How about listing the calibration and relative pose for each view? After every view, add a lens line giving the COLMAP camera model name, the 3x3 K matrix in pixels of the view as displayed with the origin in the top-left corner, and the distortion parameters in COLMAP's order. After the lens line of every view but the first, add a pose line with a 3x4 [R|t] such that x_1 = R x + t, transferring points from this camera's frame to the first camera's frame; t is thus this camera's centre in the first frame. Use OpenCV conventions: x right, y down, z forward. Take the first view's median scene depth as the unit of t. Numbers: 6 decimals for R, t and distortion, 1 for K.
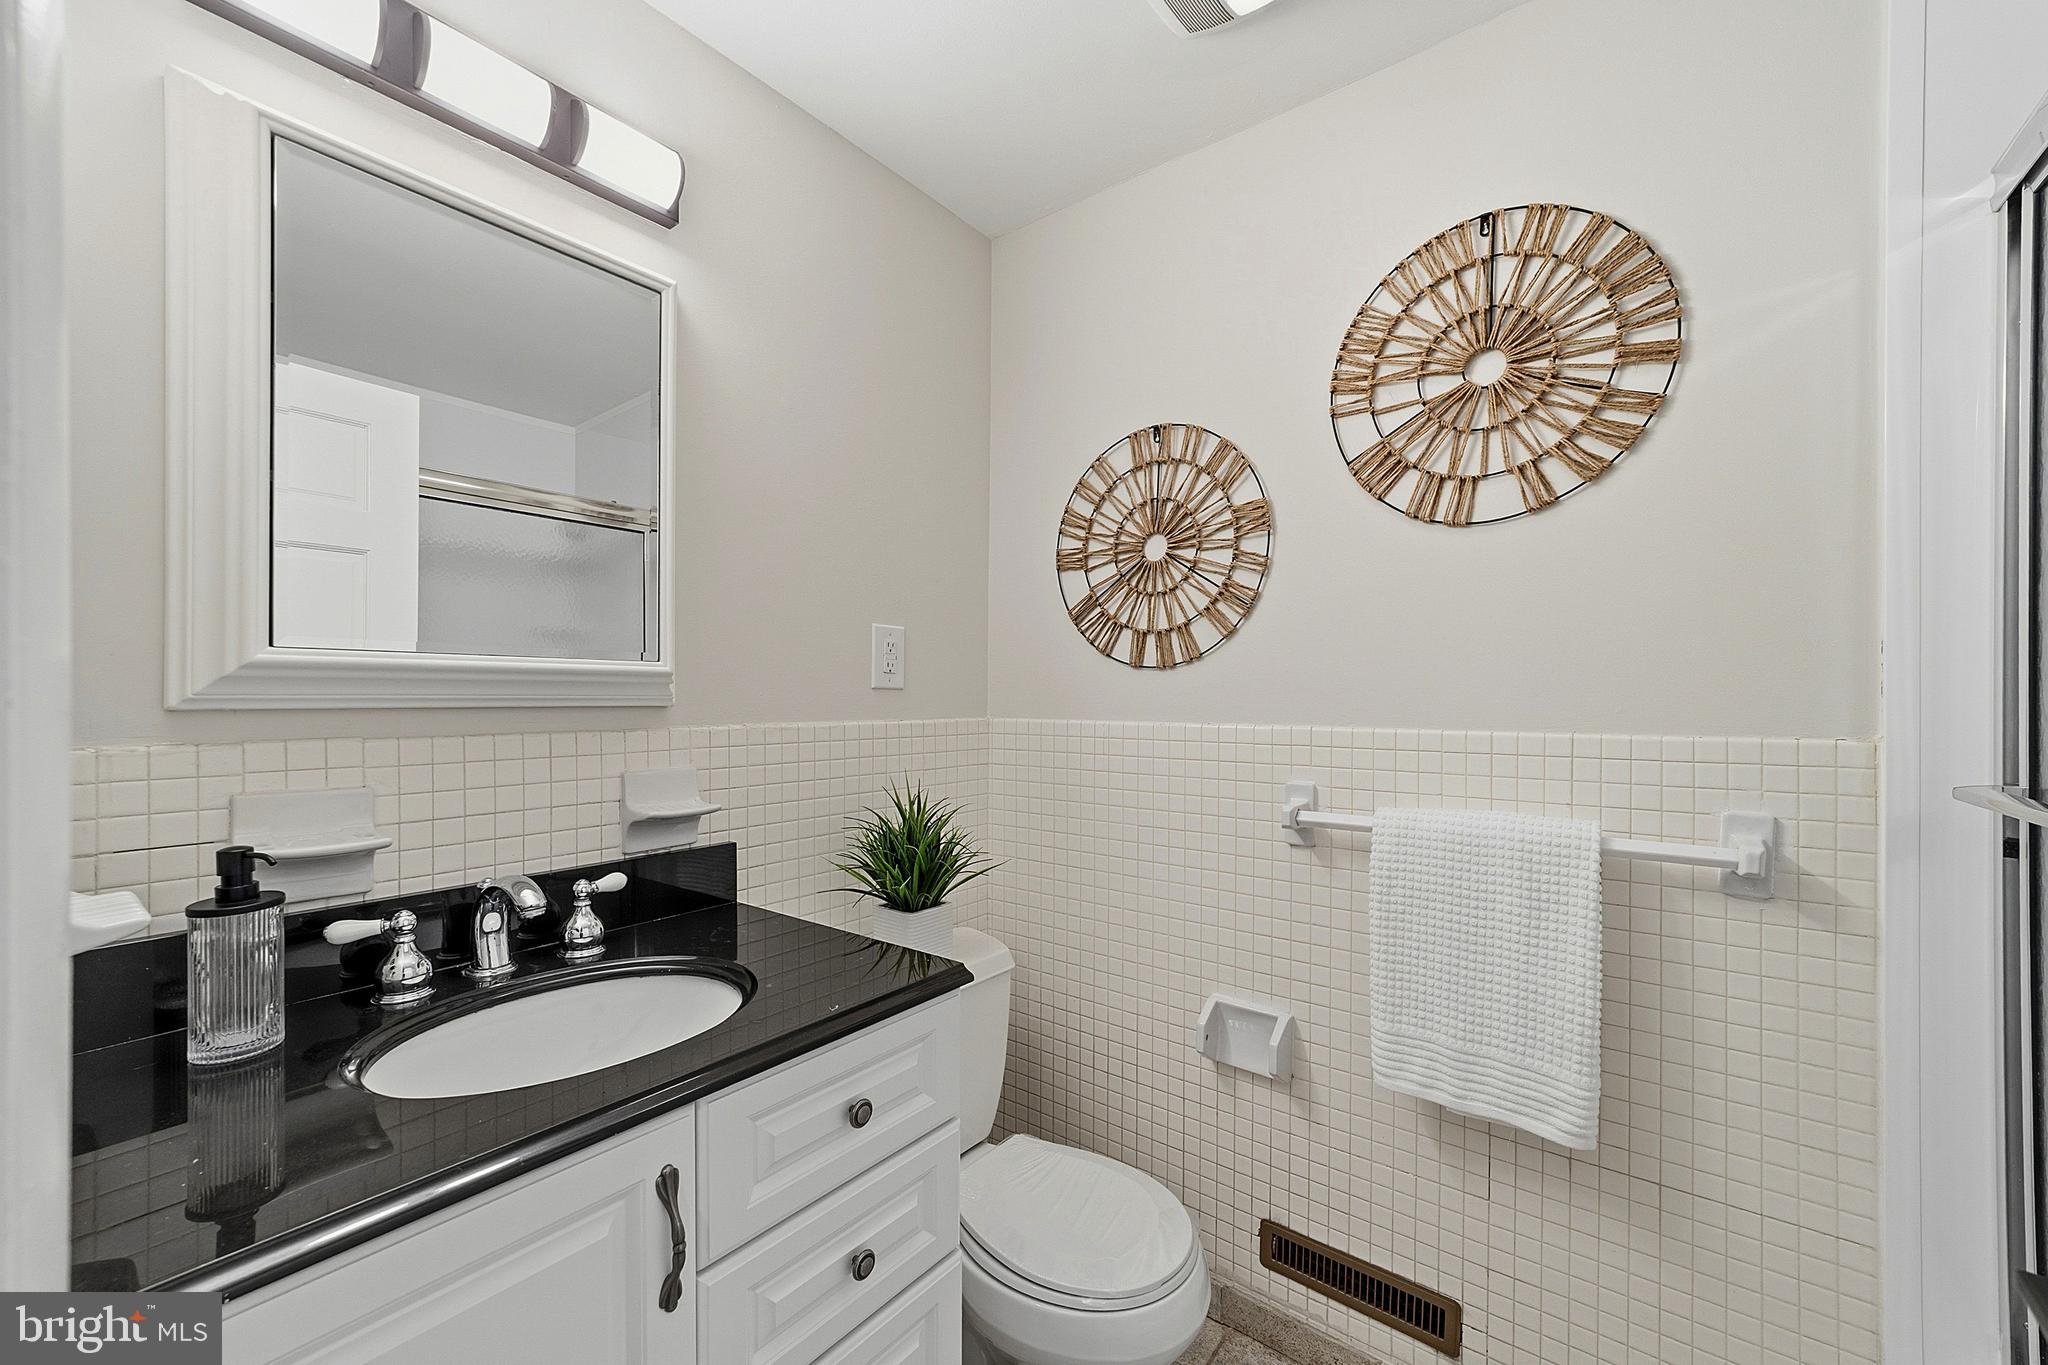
lens RADIAL K [[795.9, 0, 1013.9], [0, 795.9, 691.4], [0, 0, 1]] dist [-0.002150, 0.000776]
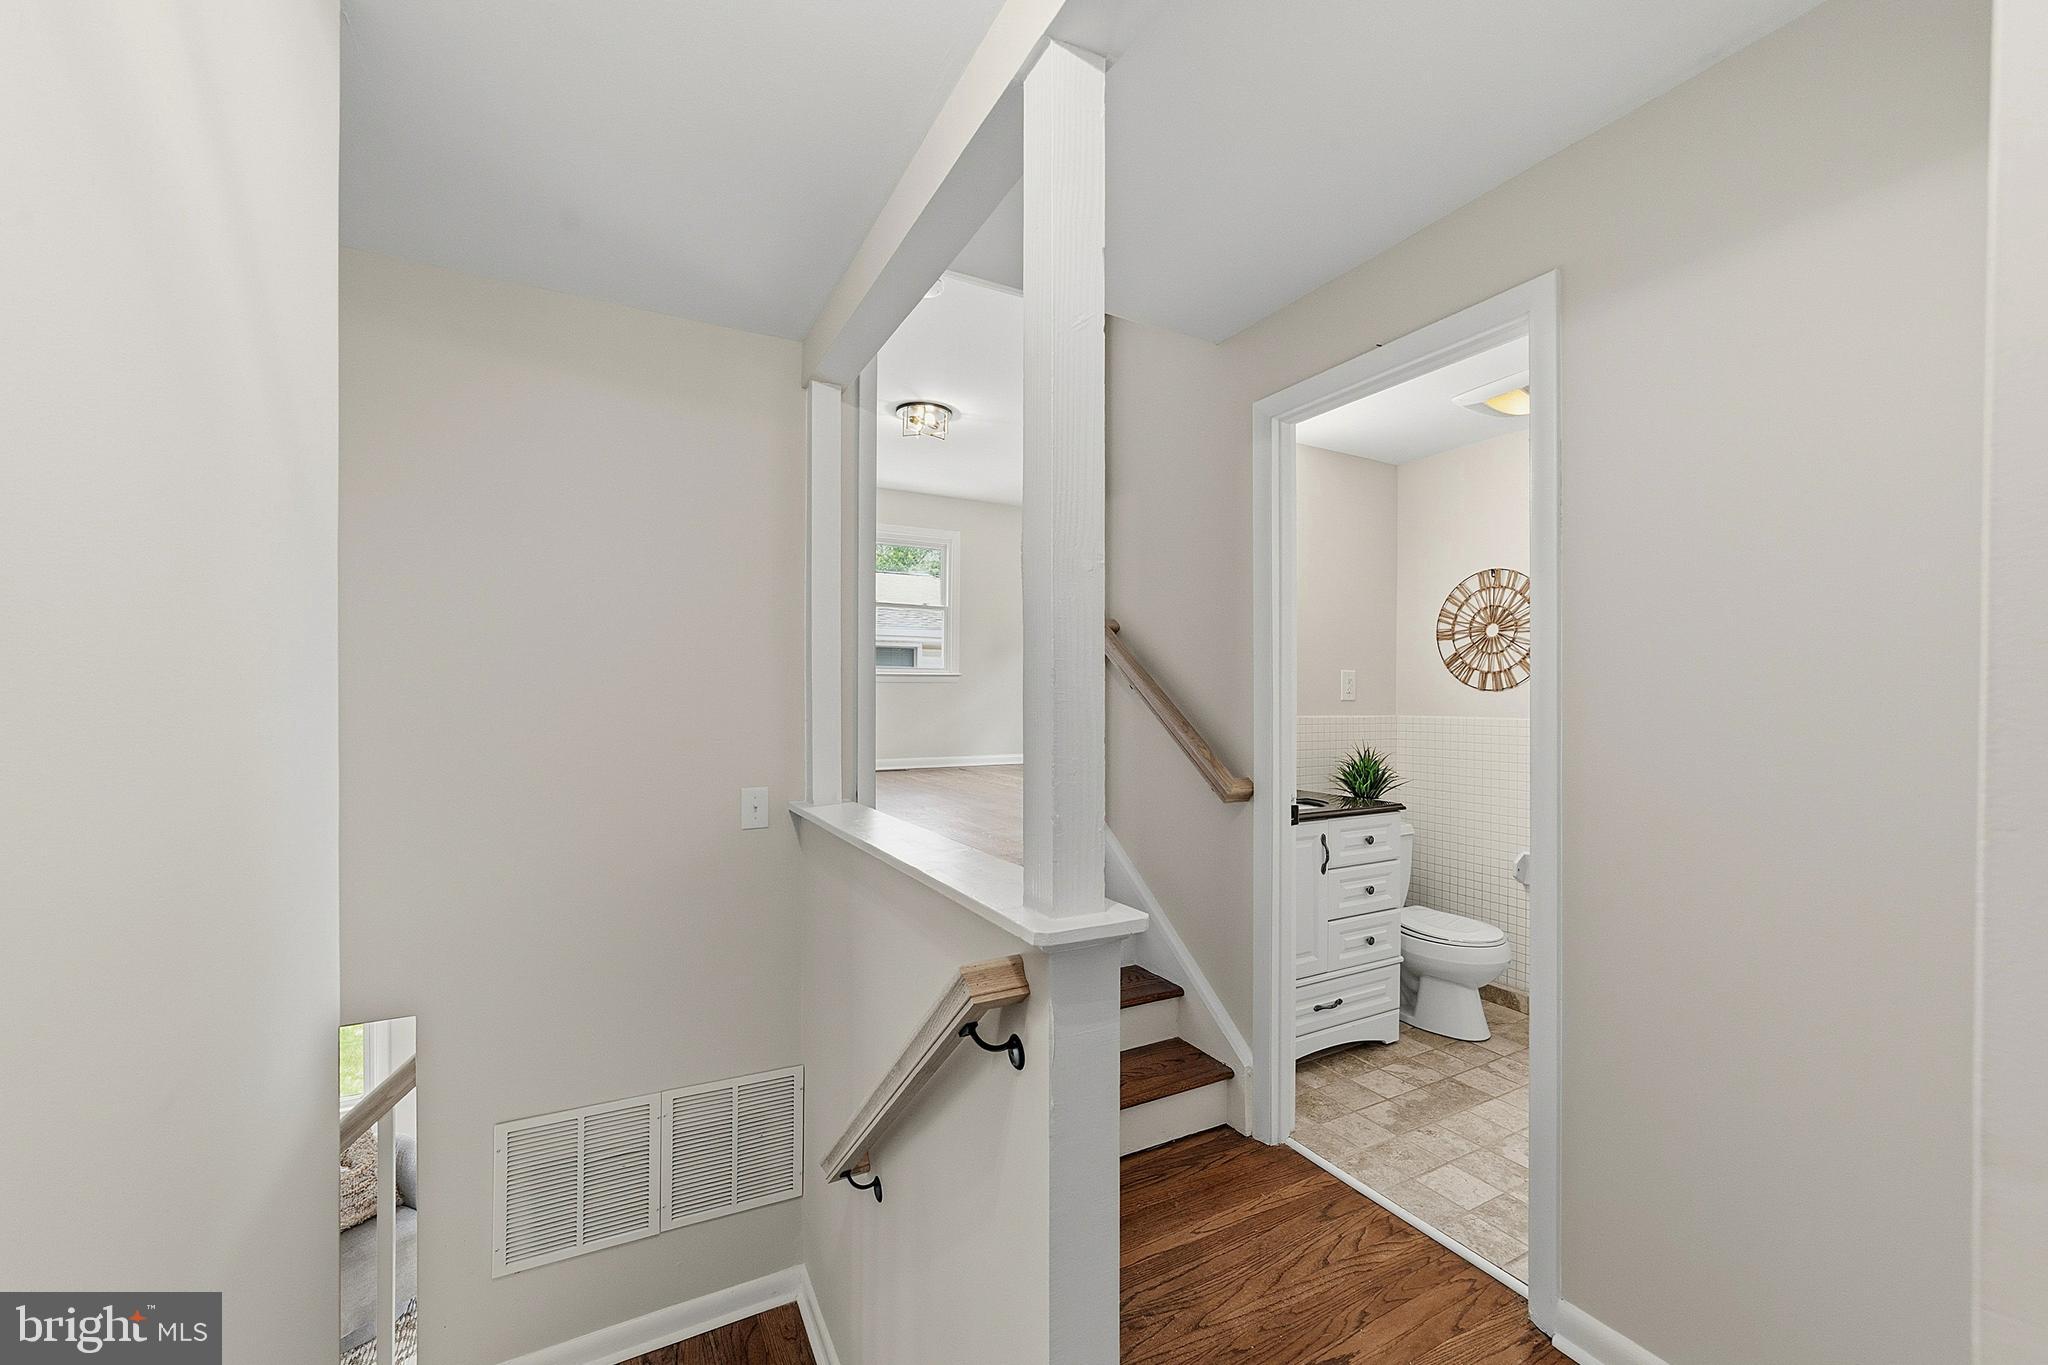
lens RADIAL K [[795.9, 0, 1045.9], [0, 795.9, 694.6], [0, 0, 1]] dist [-0.002150, 0.000776]
pose [[0.926340, 0.000109, -0.376687, -0.106935], [-0.000458, 1.000000, -0.000837, -0.016723], [0.376687, 0.000948, 0.926340, -1.263433]]
